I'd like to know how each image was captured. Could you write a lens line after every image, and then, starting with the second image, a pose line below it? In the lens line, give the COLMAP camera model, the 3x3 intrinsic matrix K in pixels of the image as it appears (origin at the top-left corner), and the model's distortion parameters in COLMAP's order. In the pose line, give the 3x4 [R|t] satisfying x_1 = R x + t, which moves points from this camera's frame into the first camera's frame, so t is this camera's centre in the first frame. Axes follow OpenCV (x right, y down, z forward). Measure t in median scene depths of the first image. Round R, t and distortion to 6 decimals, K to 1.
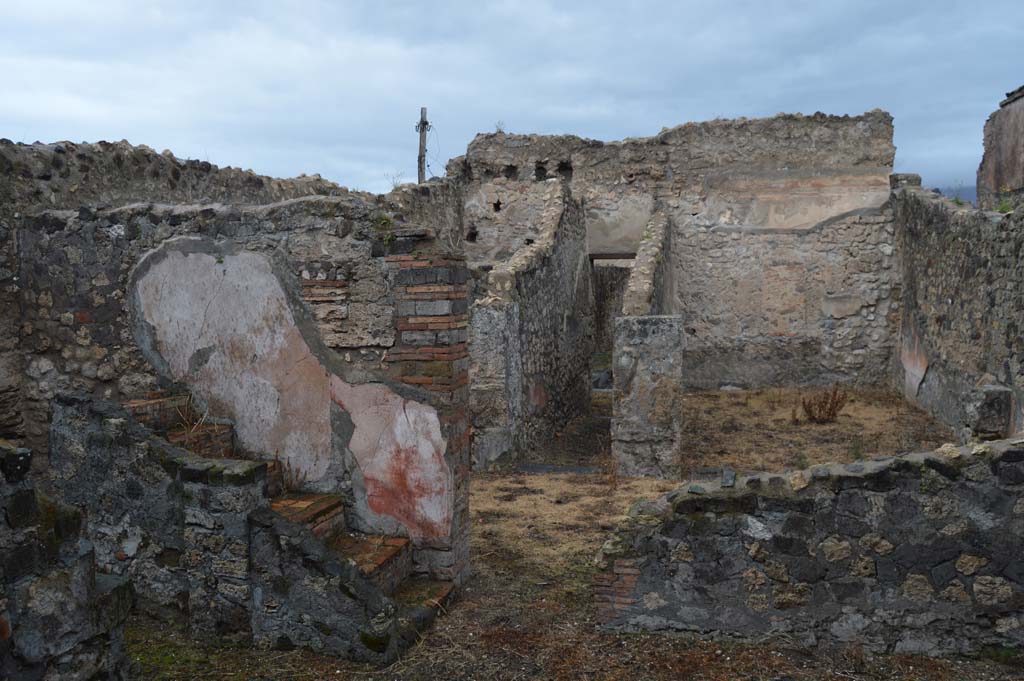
lens RADIAL K [[826.0, 0, 511.9], [0, 826.0, 337.6], [0, 0, 1]] dist [-0.089517, 0.030291]
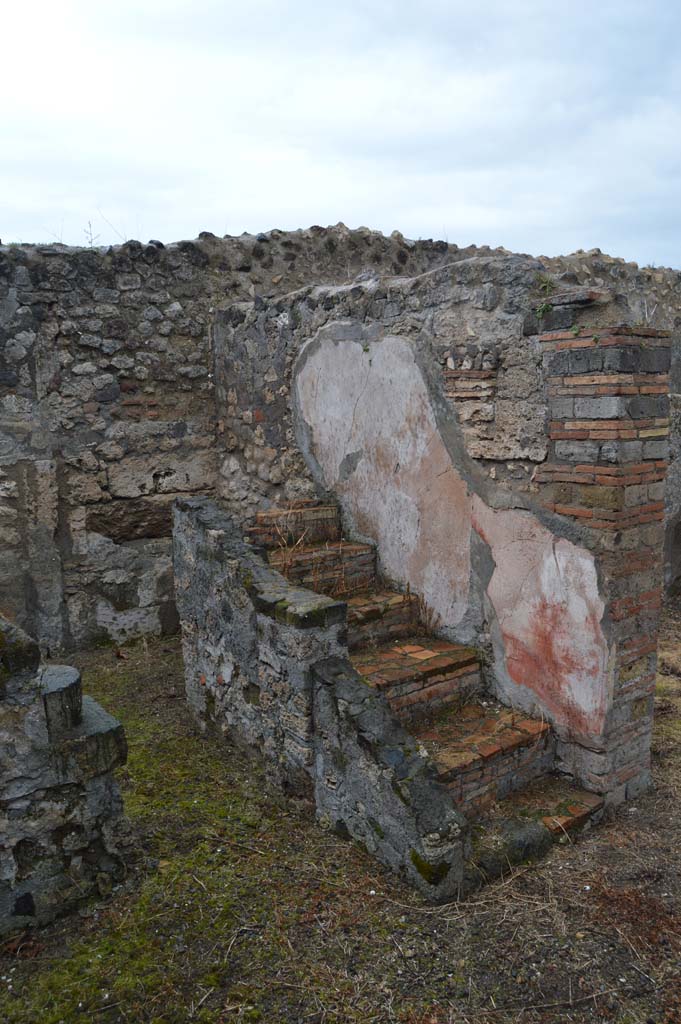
lens RADIAL K [[826.0, 0, 337.6], [0, 826.0, 527.4], [0, 0, 1]] dist [-0.089517, 0.030291]
pose [[0.799681, 0.089473, -0.593721, 0.140584], [-0.025671, 0.993025, 0.115073, -0.009758], [0.599876, -0.076780, 0.796400, 0.317703]]
